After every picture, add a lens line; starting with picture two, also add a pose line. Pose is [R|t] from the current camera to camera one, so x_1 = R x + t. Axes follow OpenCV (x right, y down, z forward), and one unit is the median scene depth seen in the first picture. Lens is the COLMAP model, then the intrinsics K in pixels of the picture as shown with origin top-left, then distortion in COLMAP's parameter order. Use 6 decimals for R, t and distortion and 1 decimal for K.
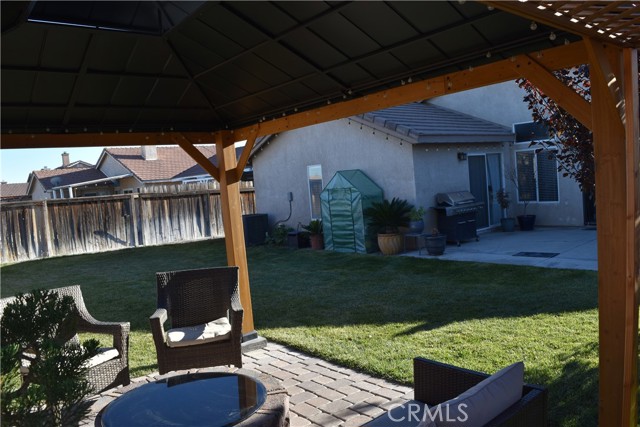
lens RADIAL K [[500.2, 0, 319.8], [0, 500.2, 212.5], [0, 0, 1]] dist [-0.077819, -0.002877]
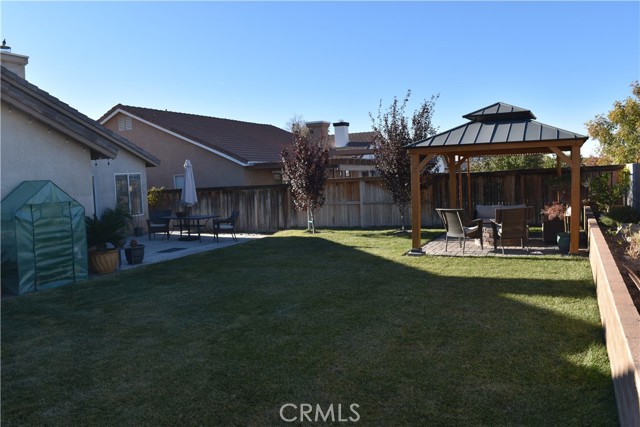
lens RADIAL K [[500.2, 0, 319.9], [0, 500.2, 213.2], [0, 0, 1]] dist [-0.077819, -0.002877]
pose [[-0.388572, 0.029939, 0.920932, -0.811670], [0.131502, 0.991043, 0.023267, 0.003884], [-0.911986, 0.130145, -0.389029, 0.927790]]
